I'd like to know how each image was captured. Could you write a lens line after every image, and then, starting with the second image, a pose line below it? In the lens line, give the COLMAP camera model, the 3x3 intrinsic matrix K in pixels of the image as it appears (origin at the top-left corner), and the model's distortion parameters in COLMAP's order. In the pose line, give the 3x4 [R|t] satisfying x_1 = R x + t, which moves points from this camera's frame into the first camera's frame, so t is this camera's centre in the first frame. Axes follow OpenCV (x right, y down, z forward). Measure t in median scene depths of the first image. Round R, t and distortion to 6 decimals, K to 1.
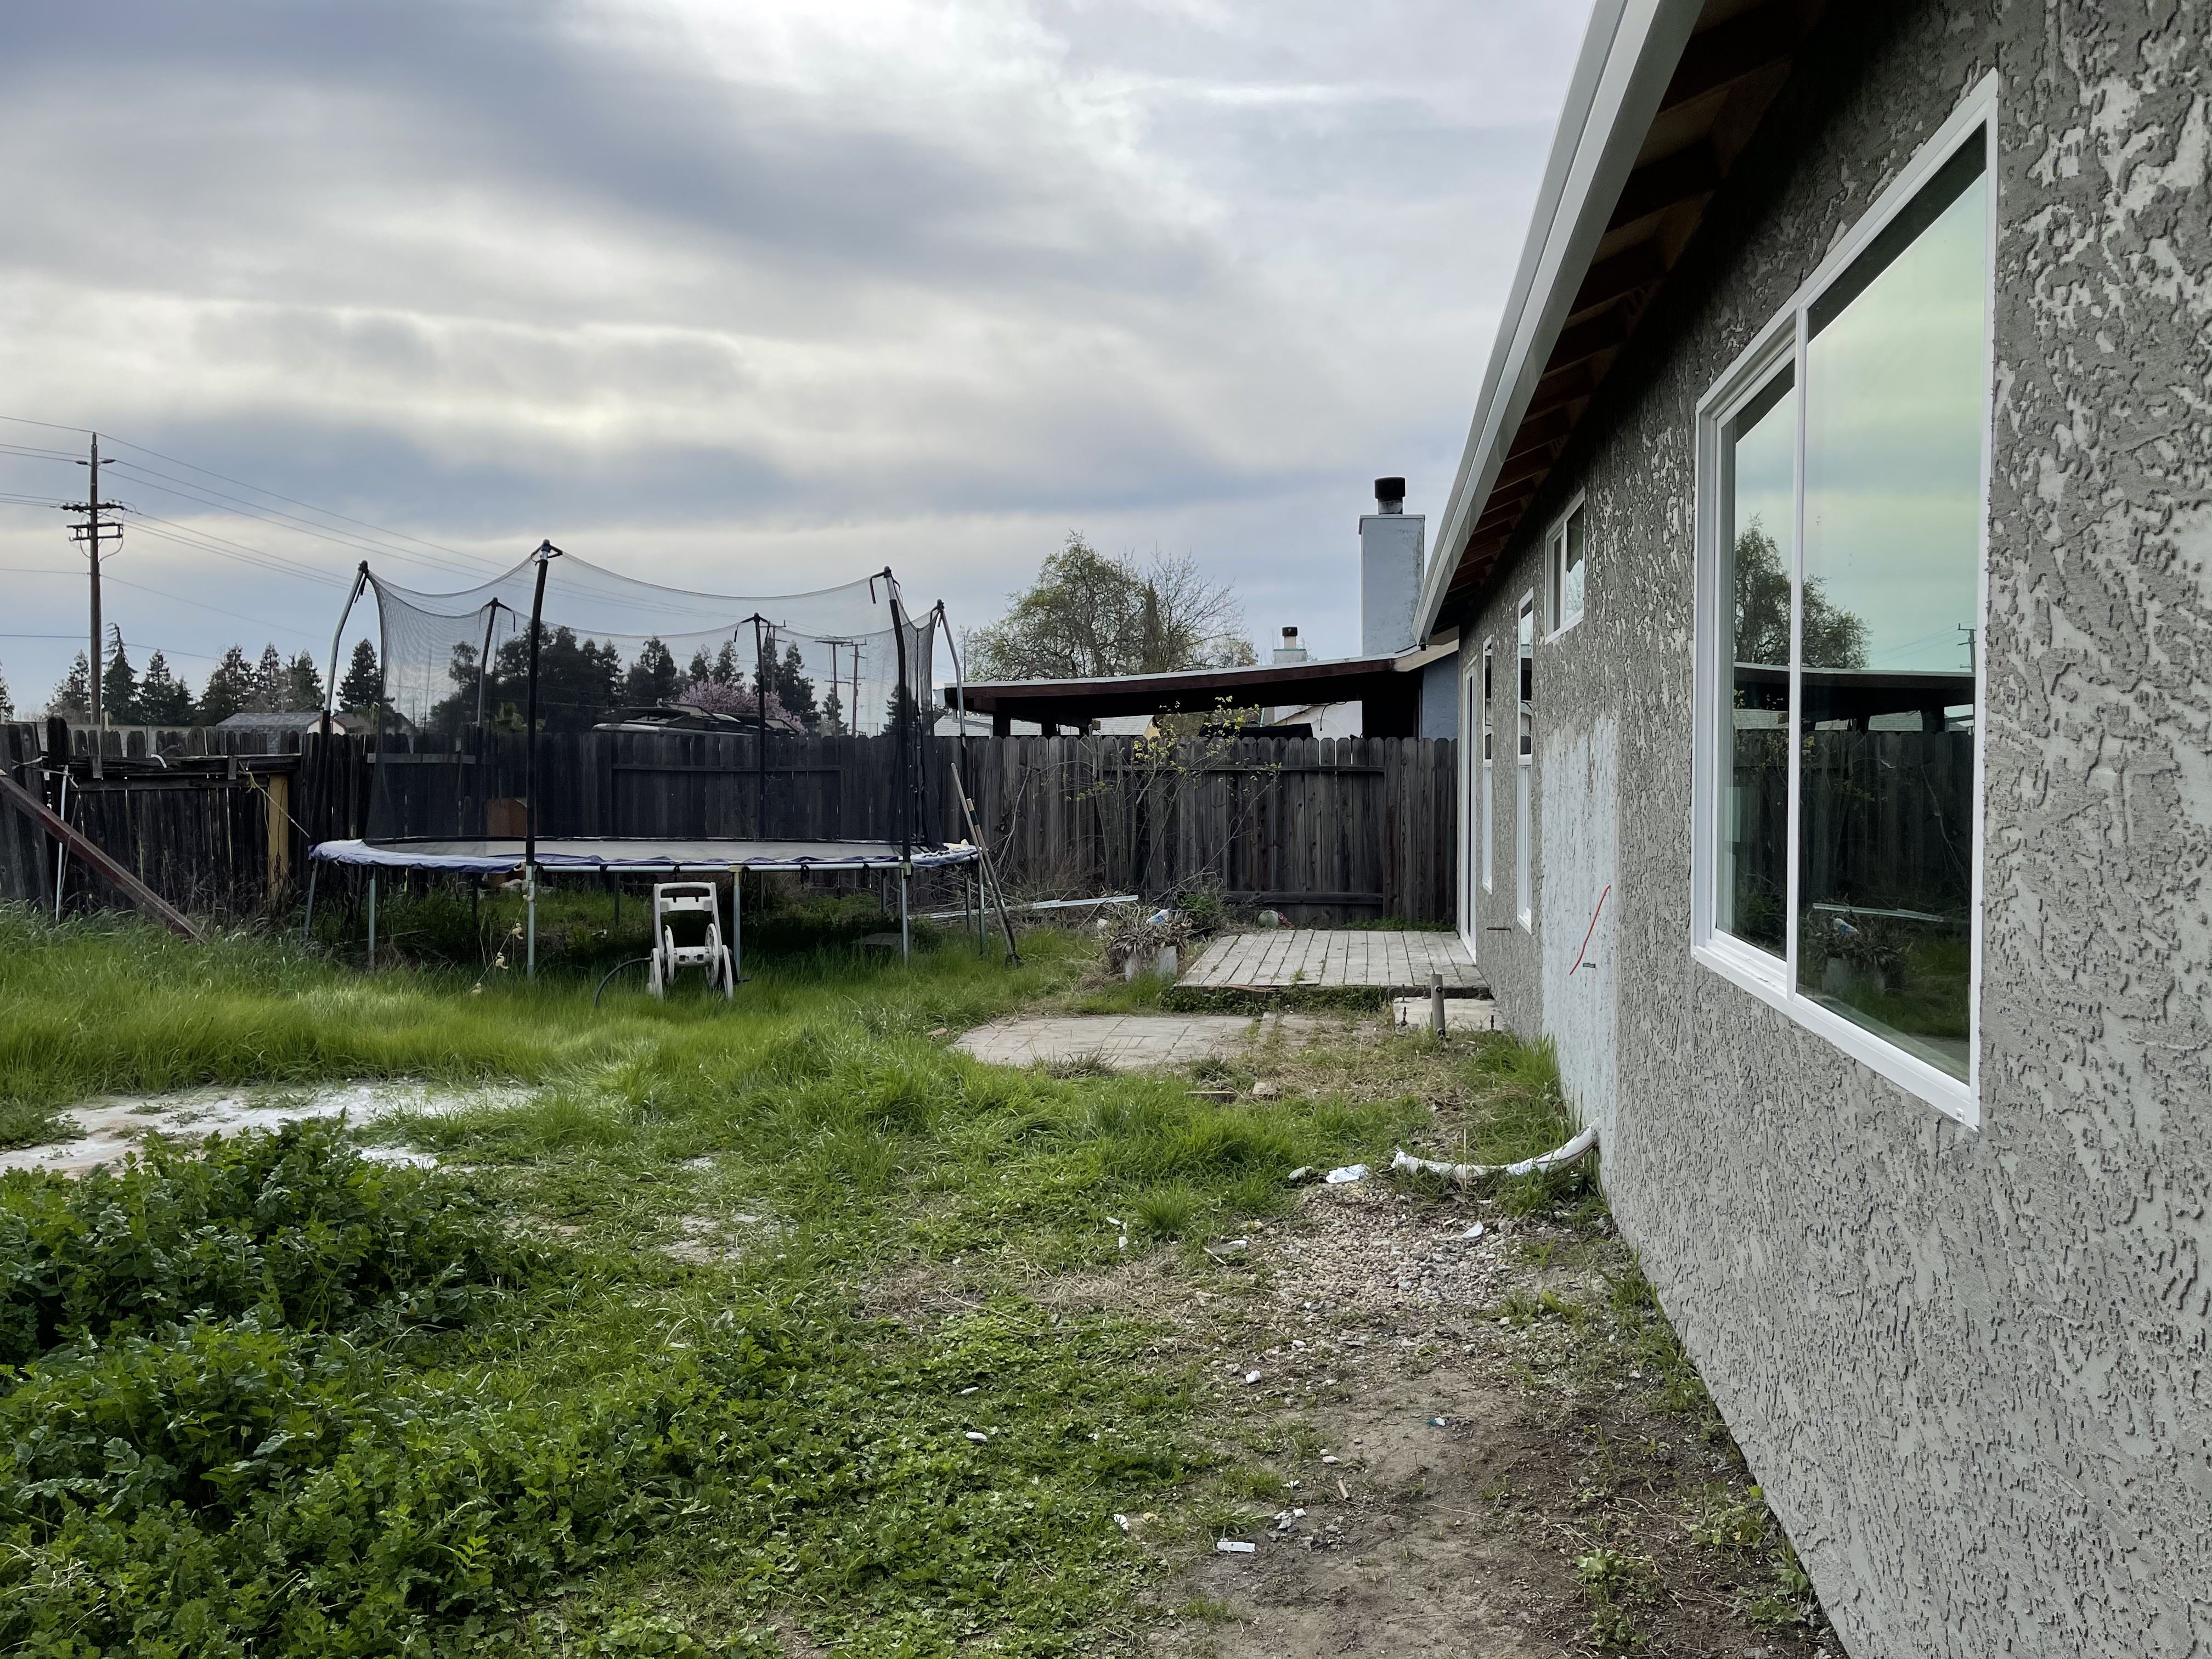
lens RADIAL K [[1682.4, 0, 1118.5], [0, 1682.4, 835.4], [0, 0, 1]] dist [0.057788, -0.034768]
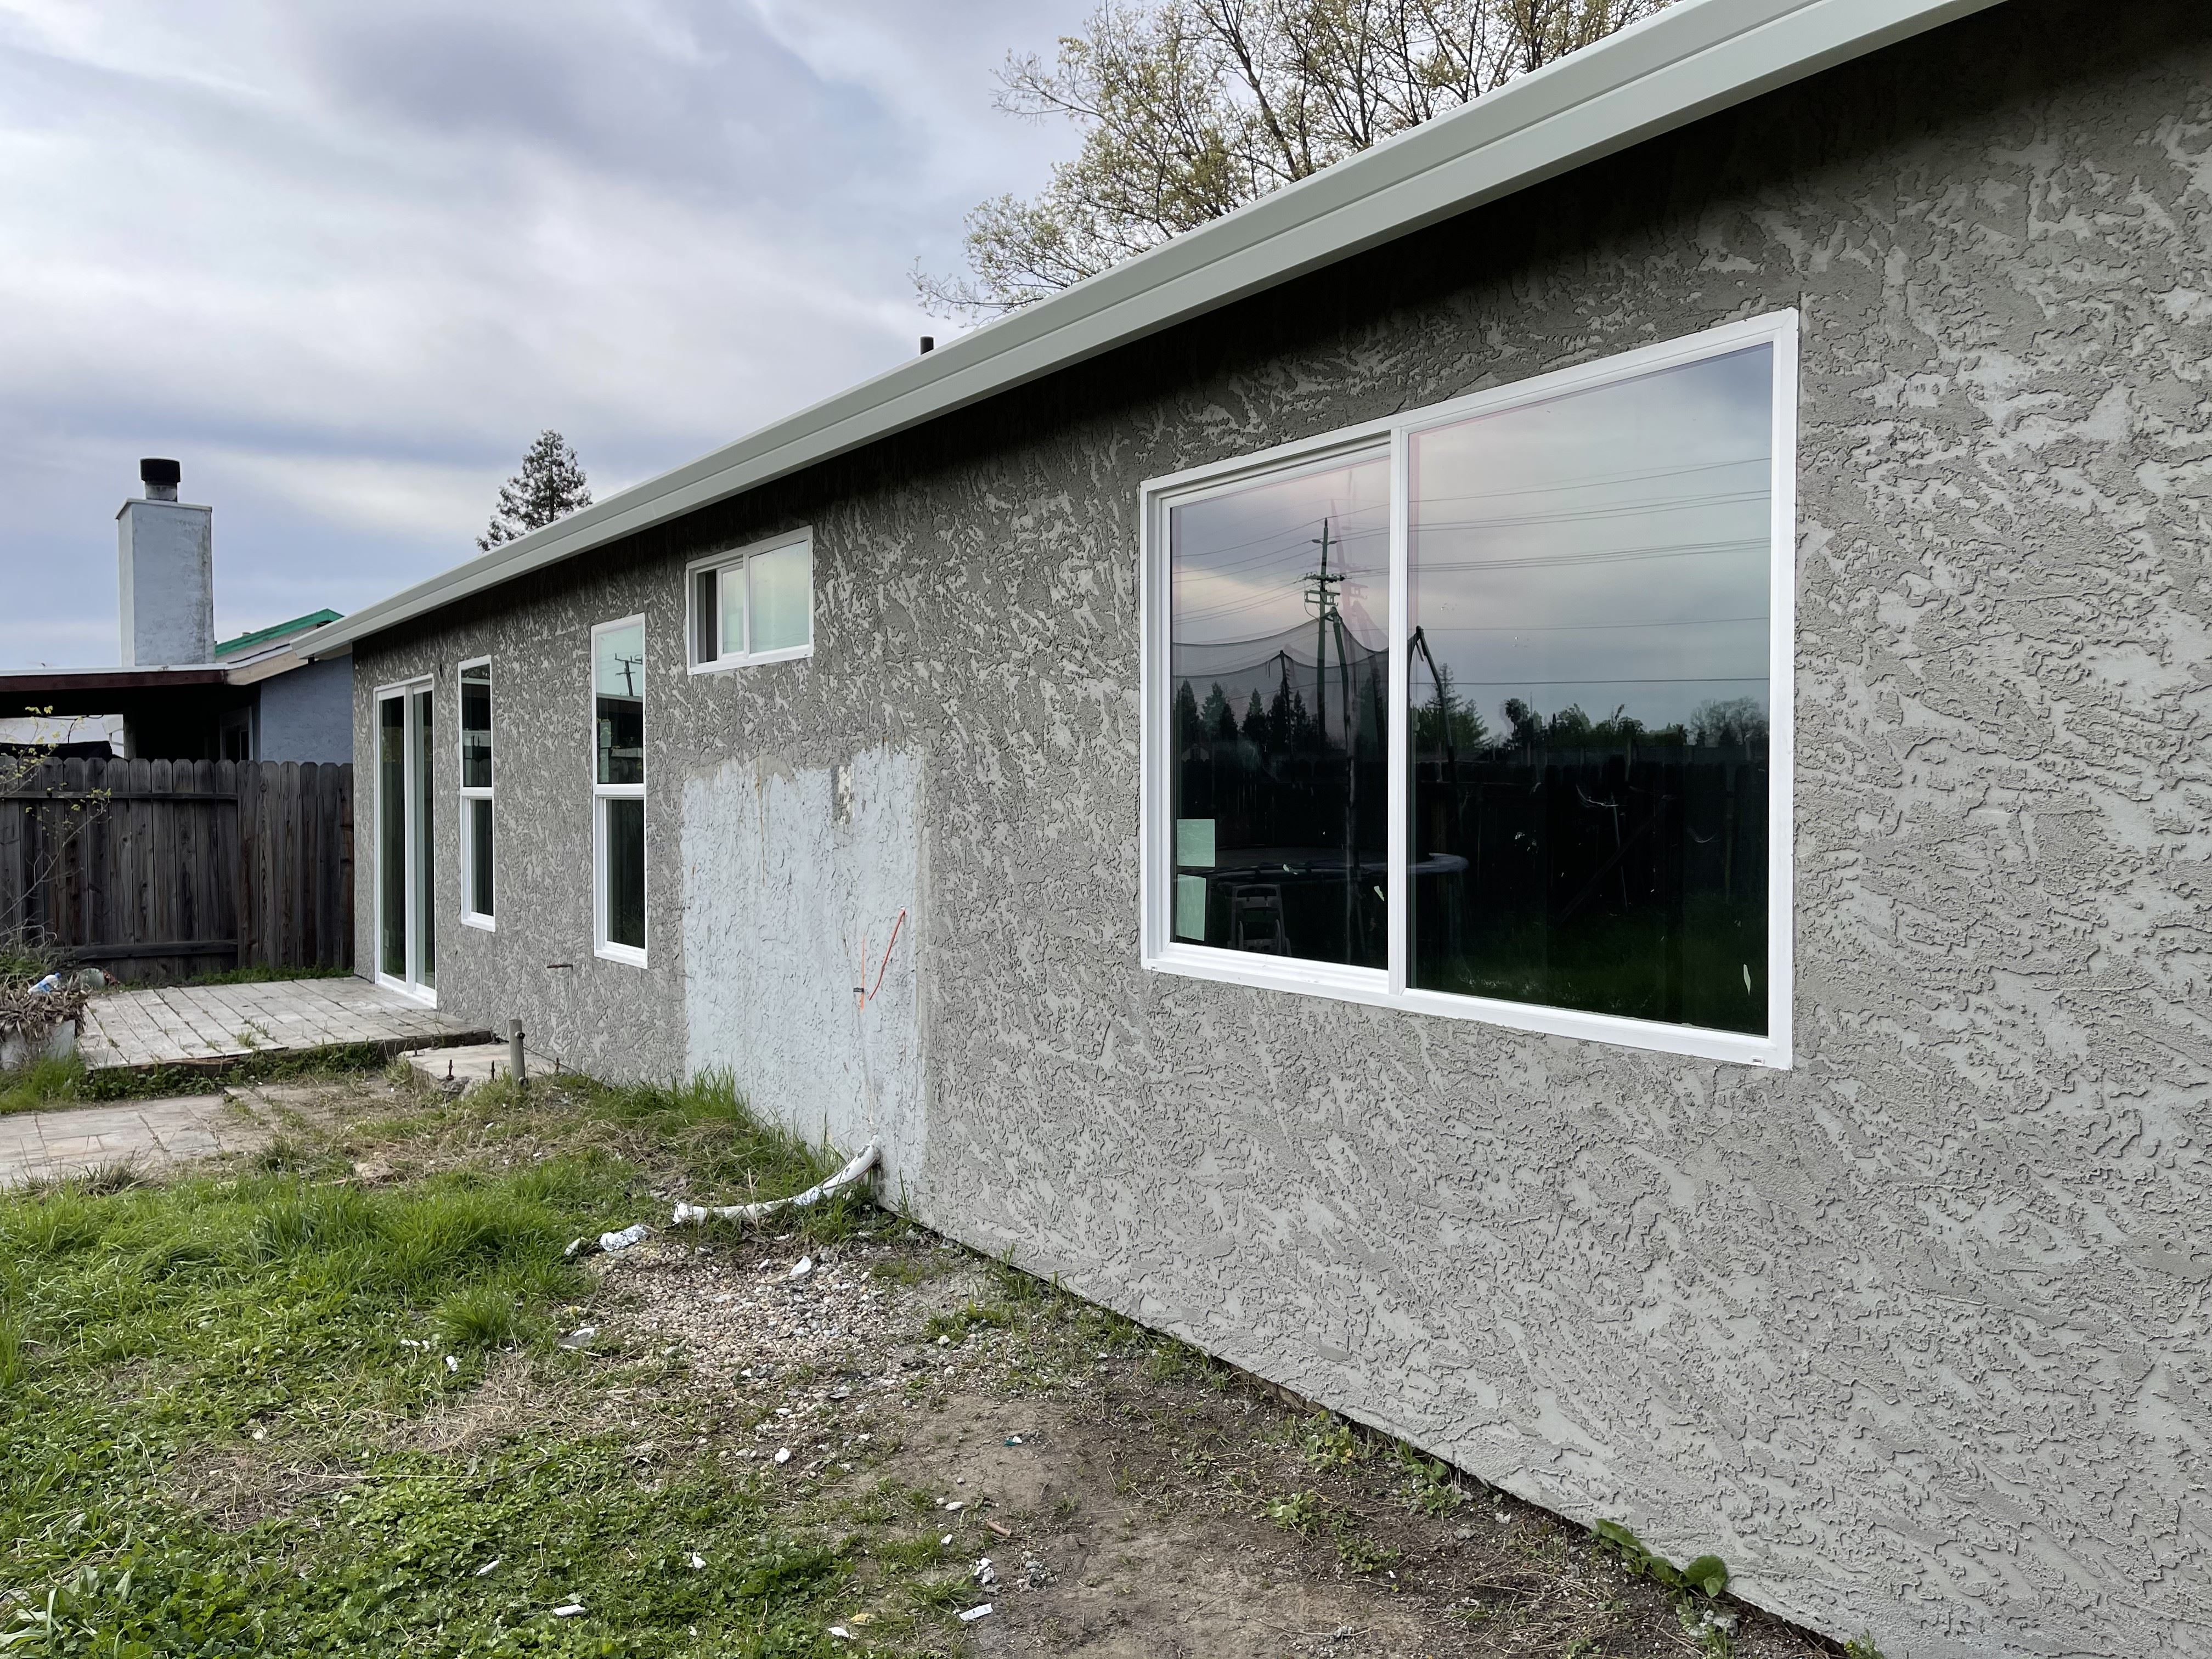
lens RADIAL K [[1682.4, 0, 1111.8], [0, 1682.4, 826.4], [0, 0, 1]] dist [0.057788, -0.034768]
pose [[0.735146, -0.013863, 0.677767, -0.339515], [0.027362, 0.999583, -0.009233, -0.011057], [-0.677356, 0.025333, 0.735219, 0.145577]]
